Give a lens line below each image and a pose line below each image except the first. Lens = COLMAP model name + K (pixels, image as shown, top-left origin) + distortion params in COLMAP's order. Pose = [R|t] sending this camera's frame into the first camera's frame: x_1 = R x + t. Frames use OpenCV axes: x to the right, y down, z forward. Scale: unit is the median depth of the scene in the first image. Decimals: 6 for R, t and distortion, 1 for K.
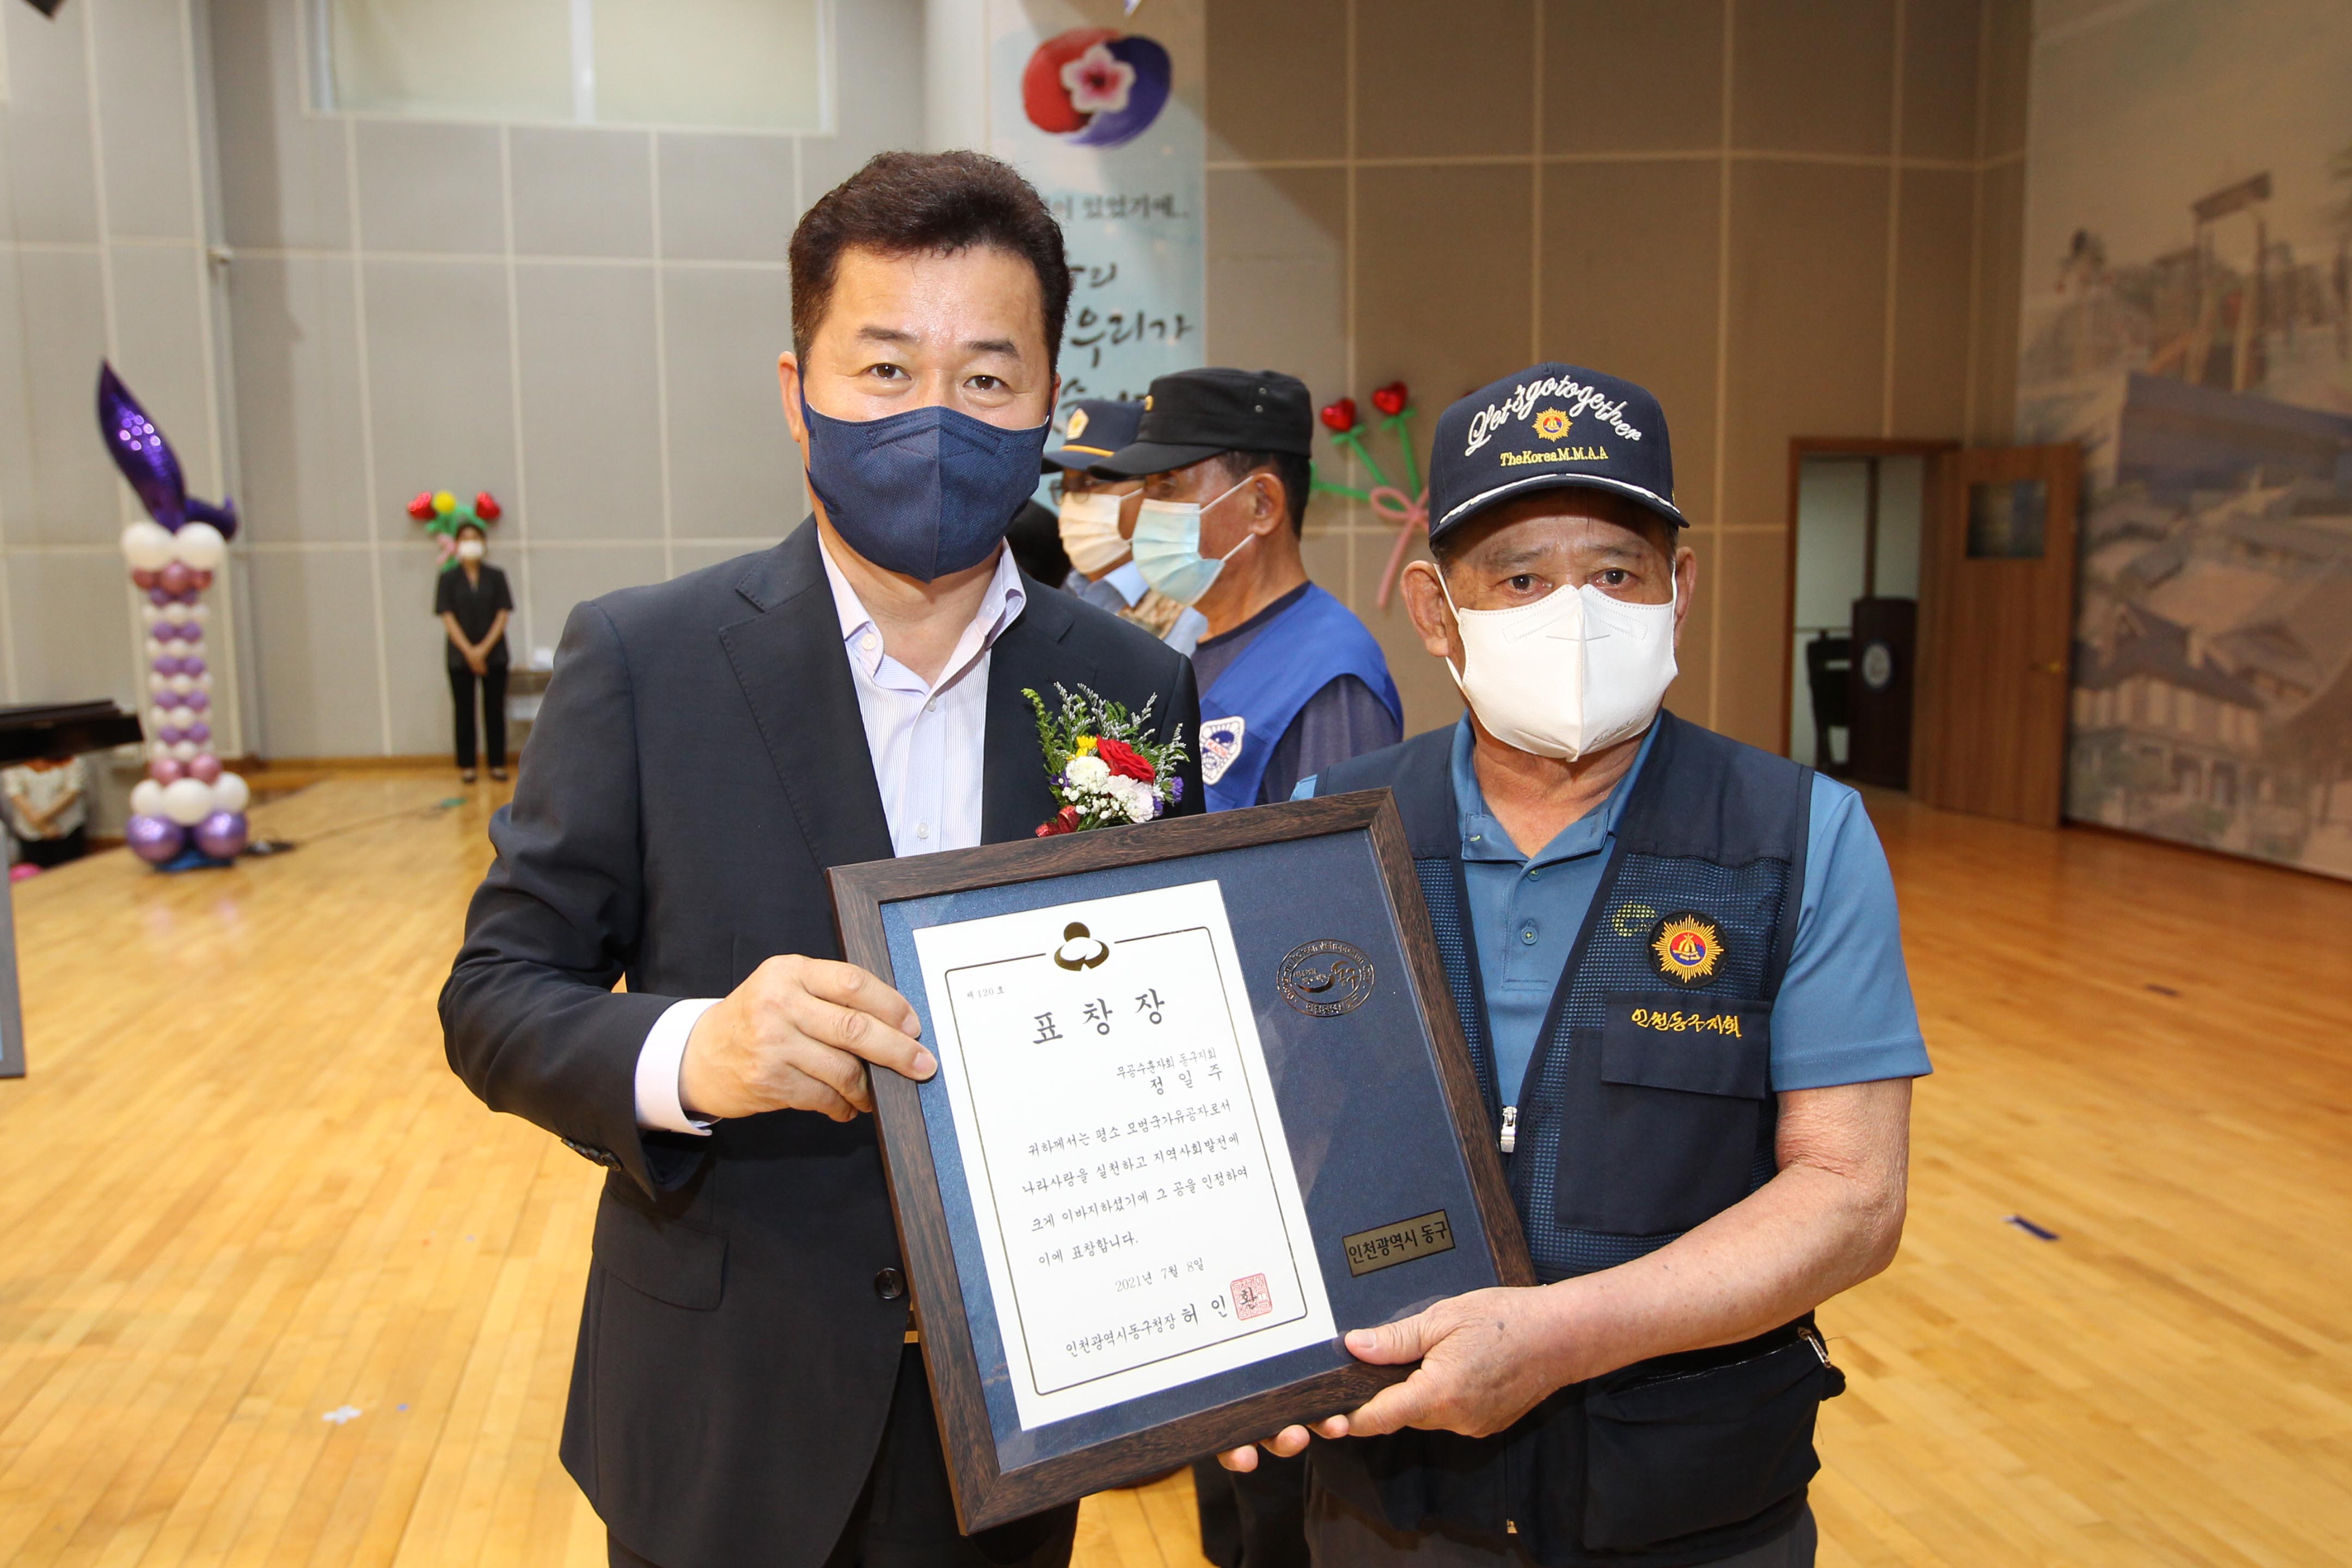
lens RADIAL K [[1645.8, 0, 1184.9], [0, 1645.8, 763.5], [0, 0, 1]] dist [-0.065782, 0.046282]
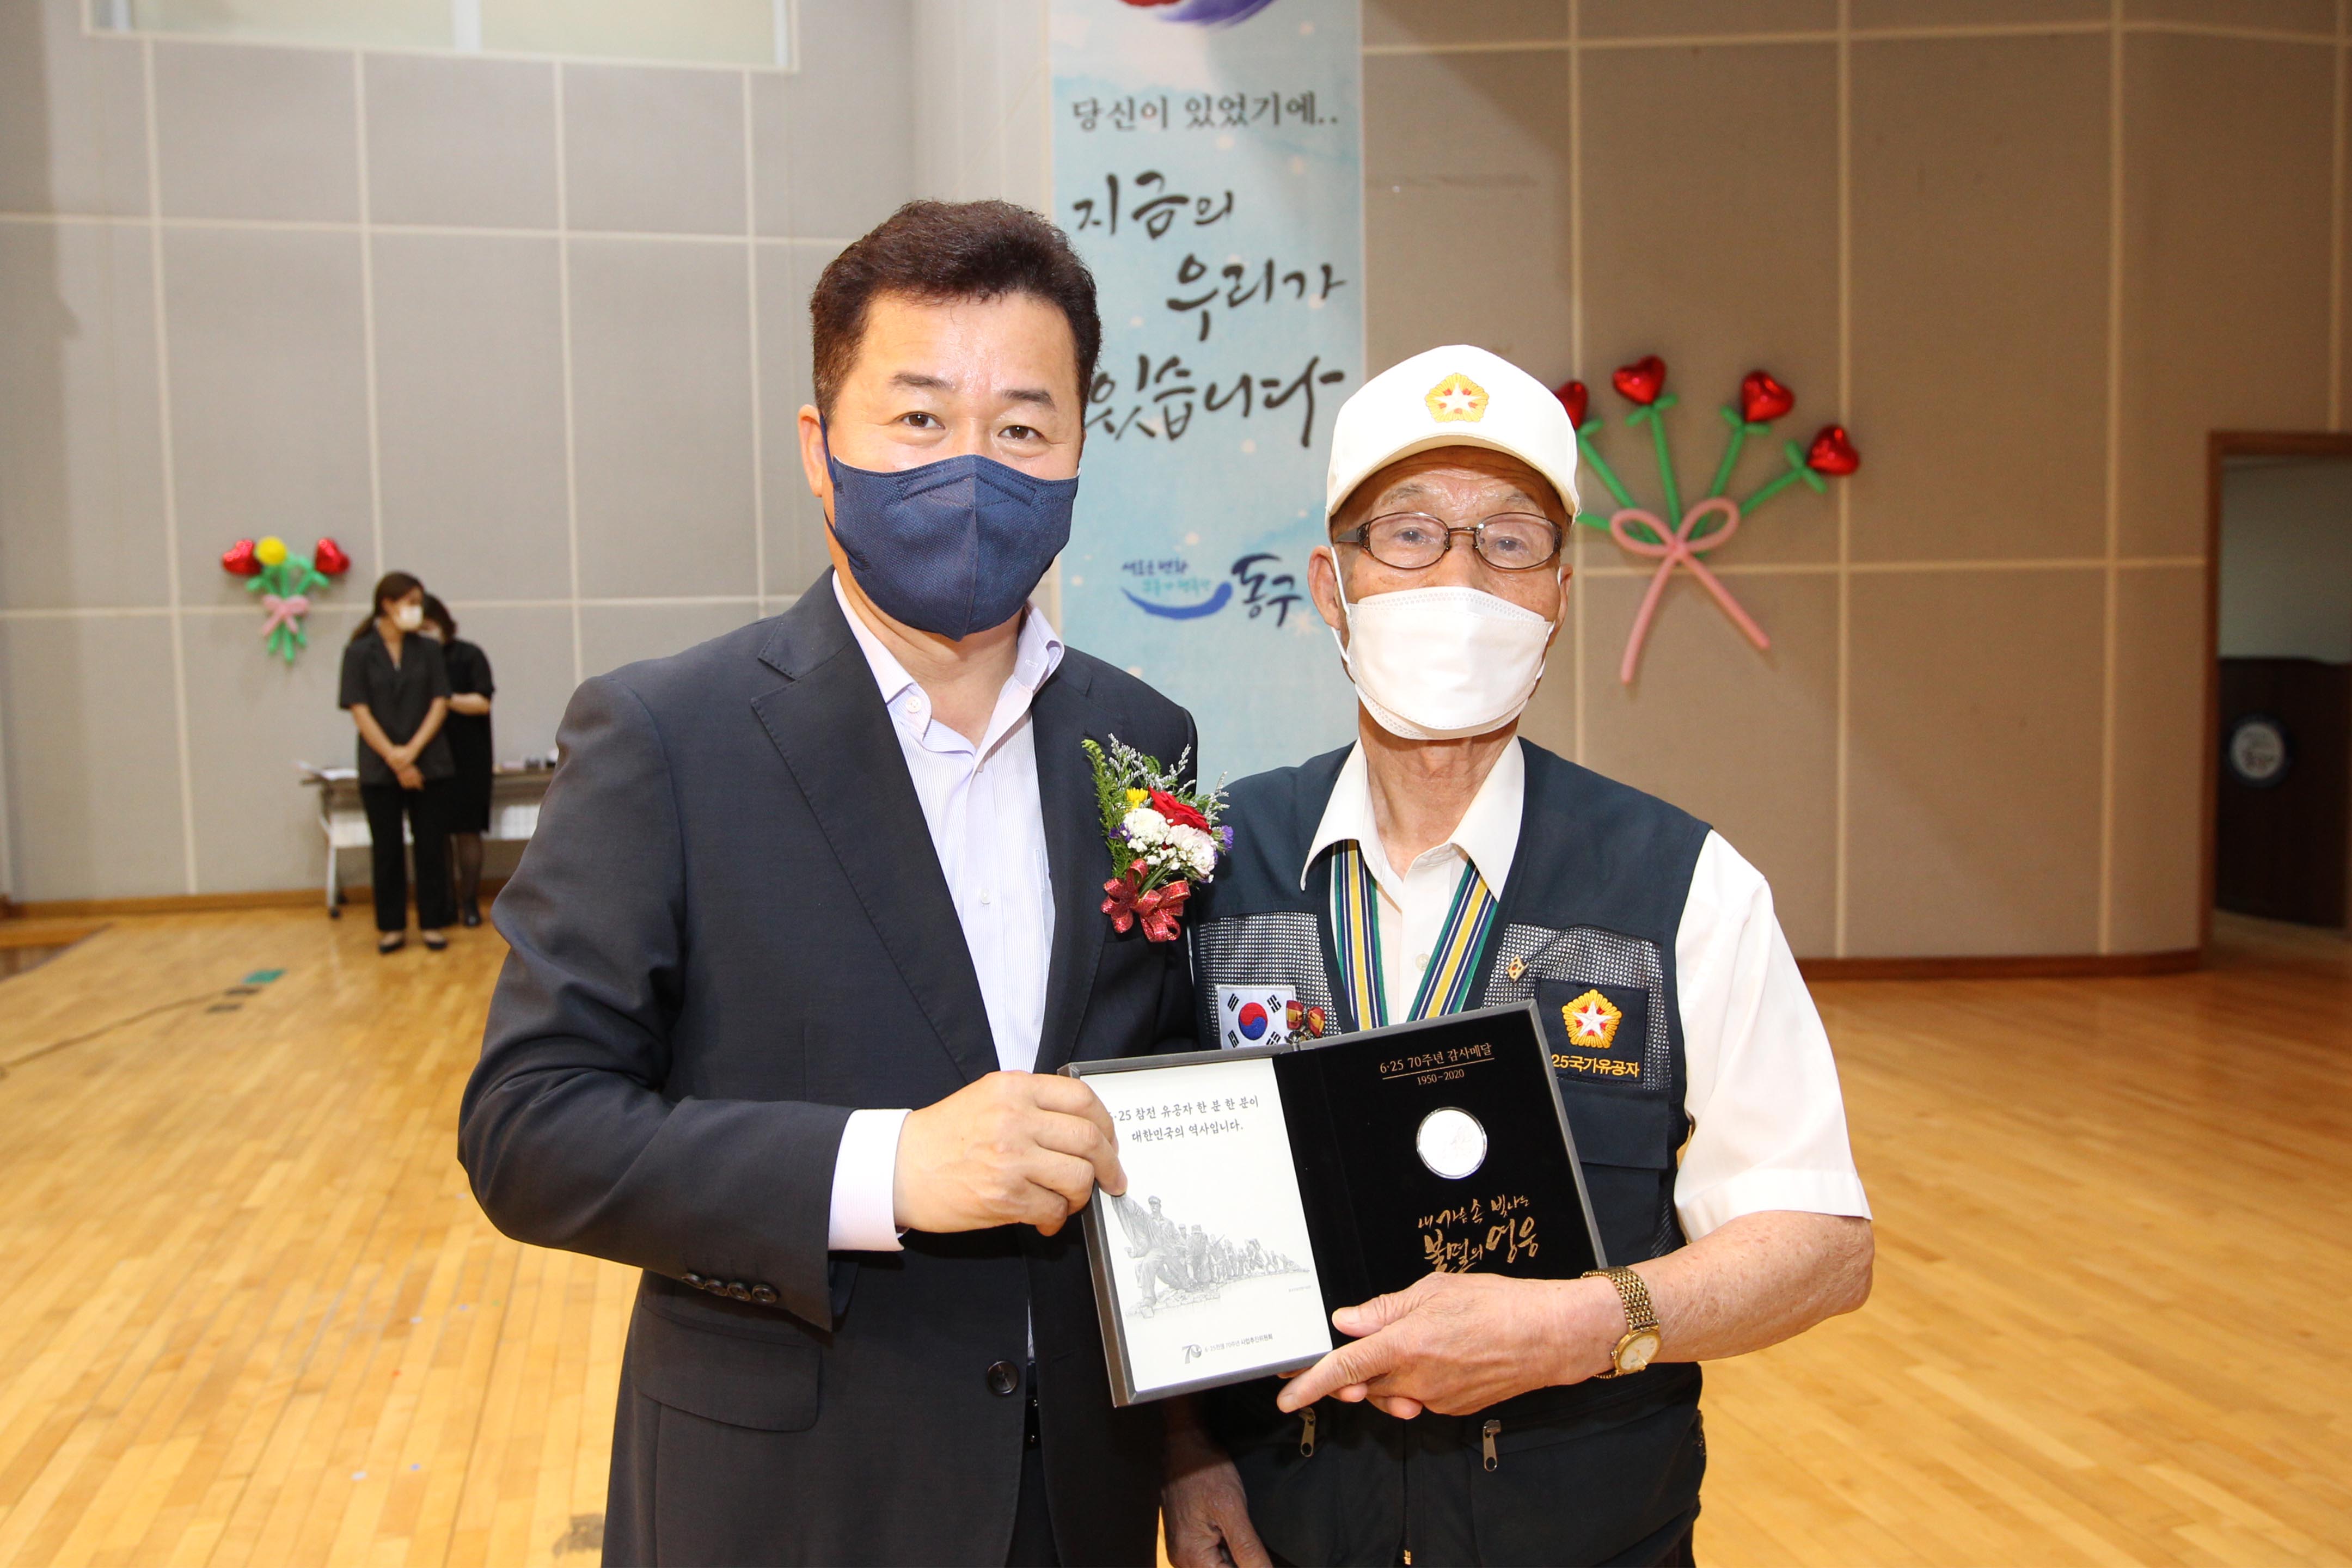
lens RADIAL K [[1674.8, 0, 1135.0], [0, 1674.8, 730.2], [0, 0, 1]] dist [-0.063653, 0.042746]
pose [[0.999697, -0.013432, 0.020635, -0.102435], [0.014596, 0.998247, -0.057349, -0.039597], [-0.019828, 0.057633, 0.998141, 0.318392]]
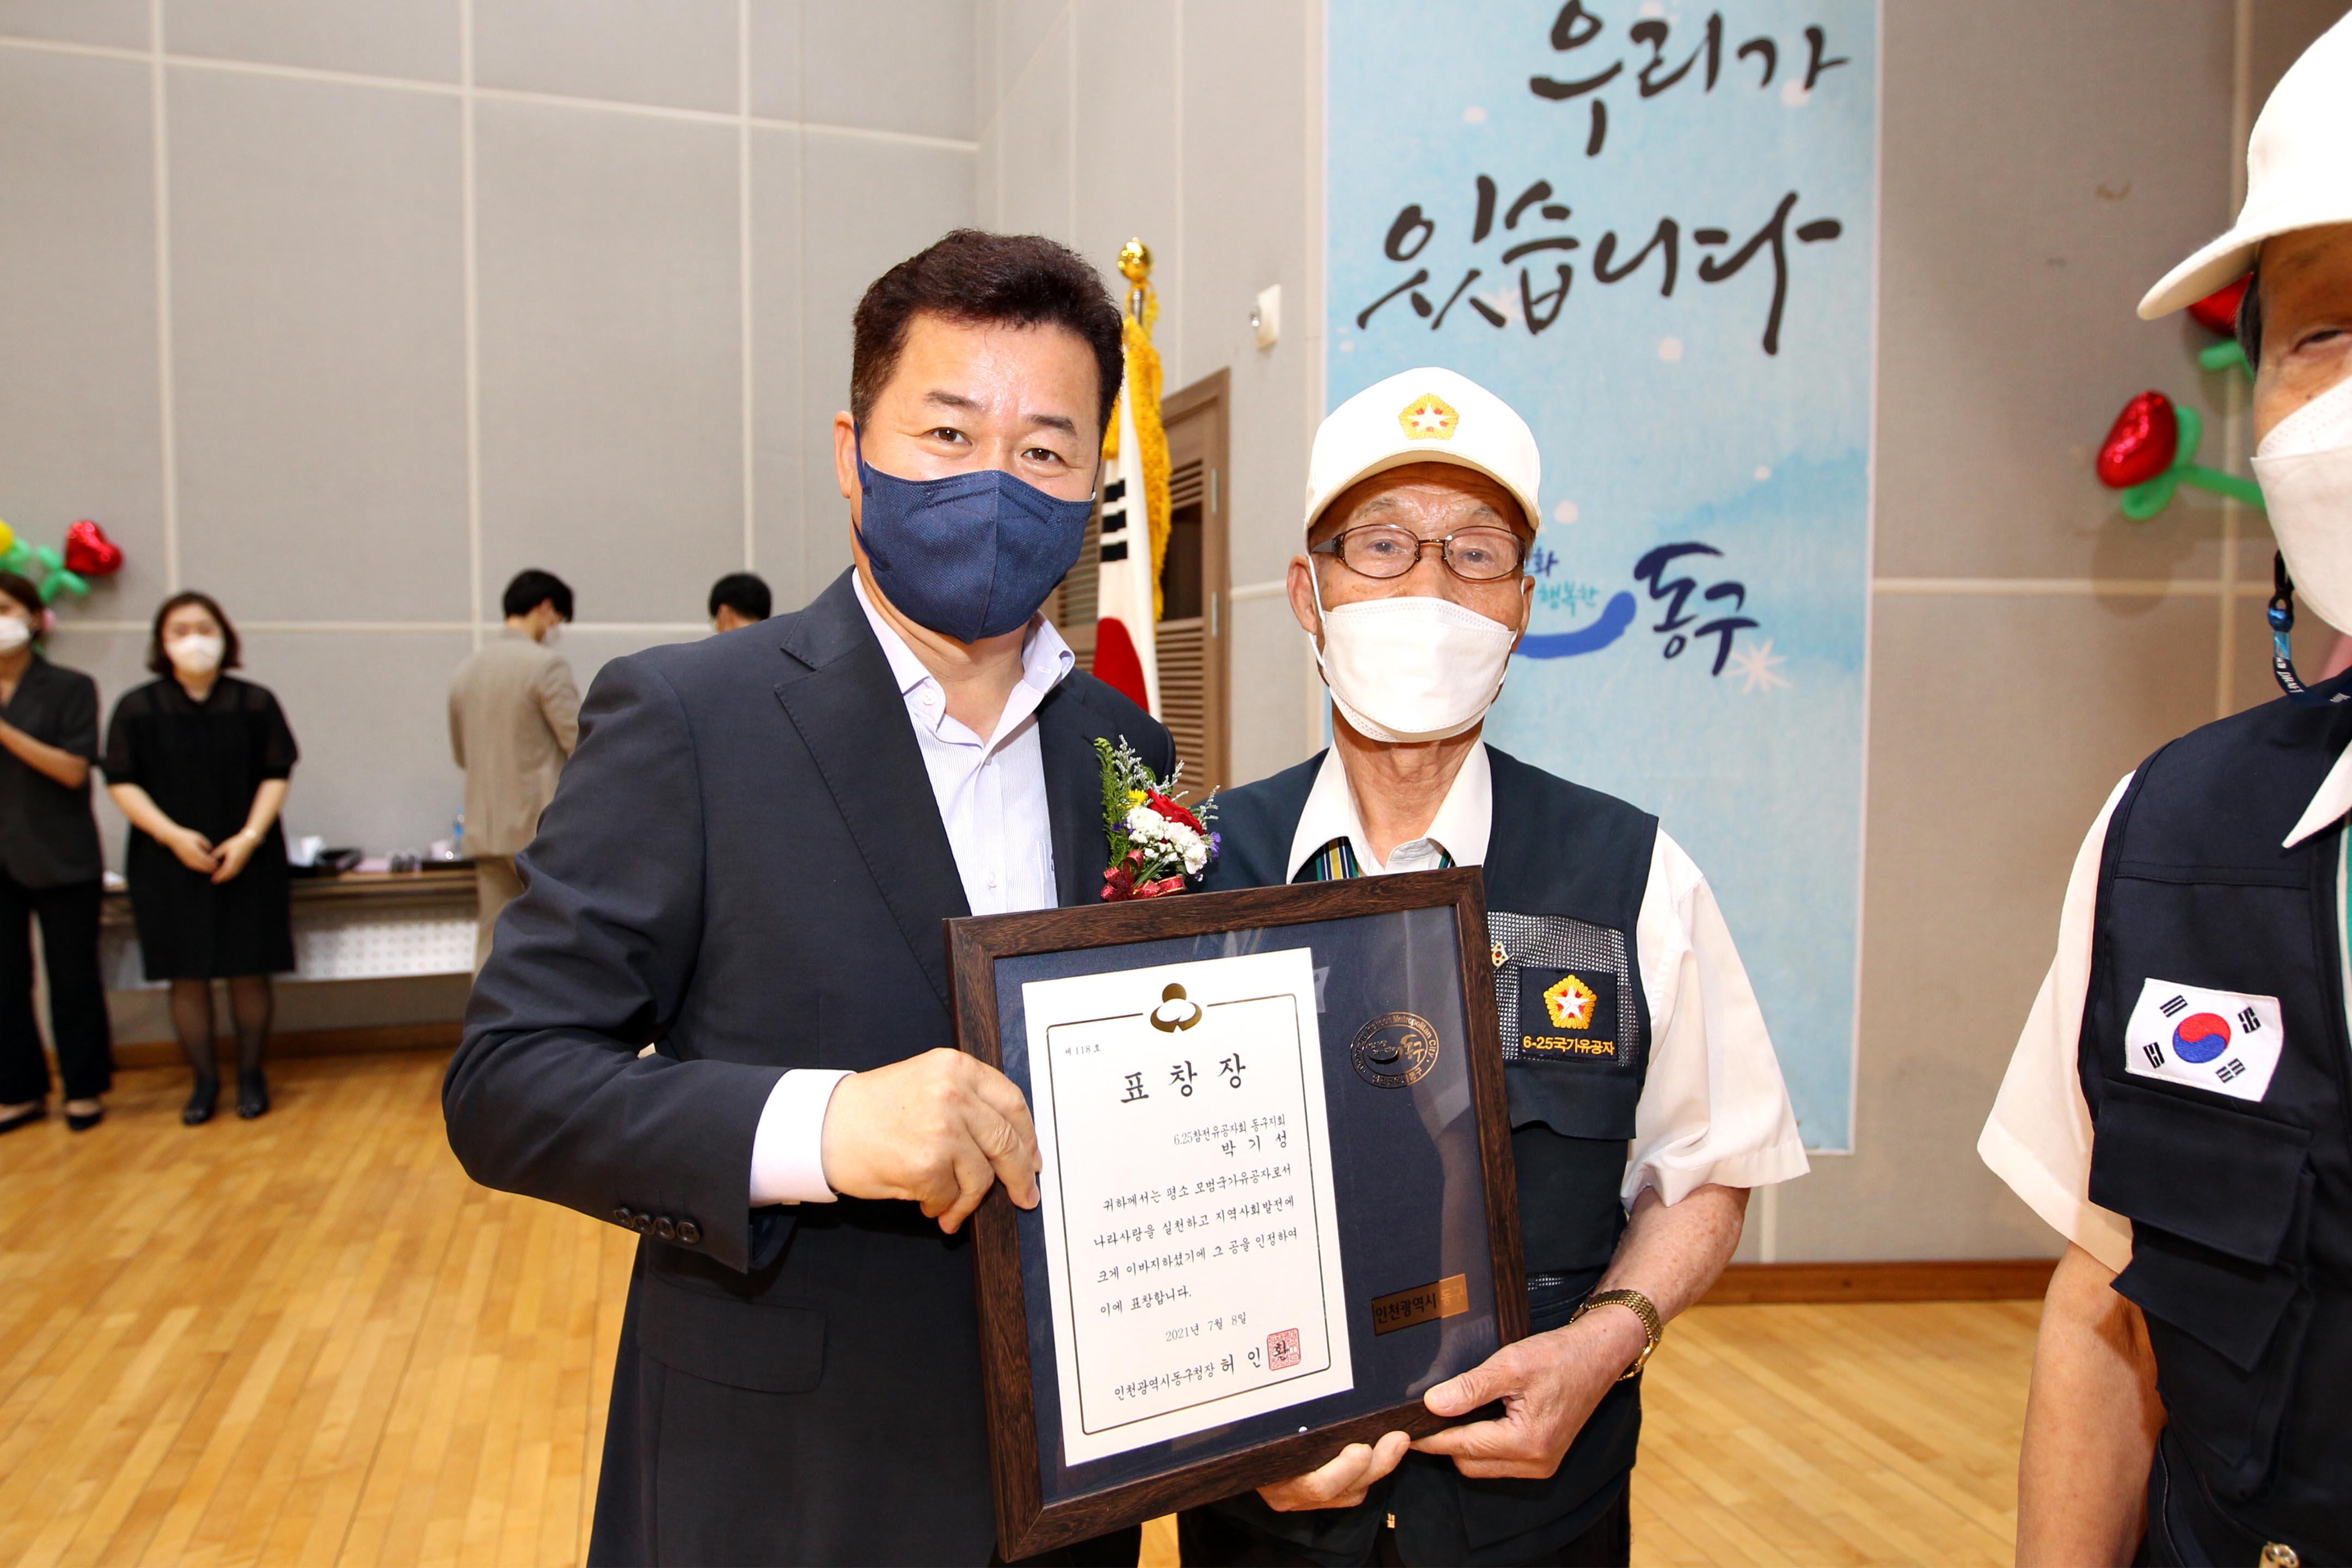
lens RADIAL K [[1489.8, 0, 1199.4], [0, 1489.8, 739.1], [0, 0, 1]] dist [-0.068413, 0.036627]
pose [[0.994428, -0.002715, 0.105387, -0.186117], [0.010624, 0.997160, -0.074559, -0.084271], [-0.104885, 0.075263, 0.991632, 0.698863]]
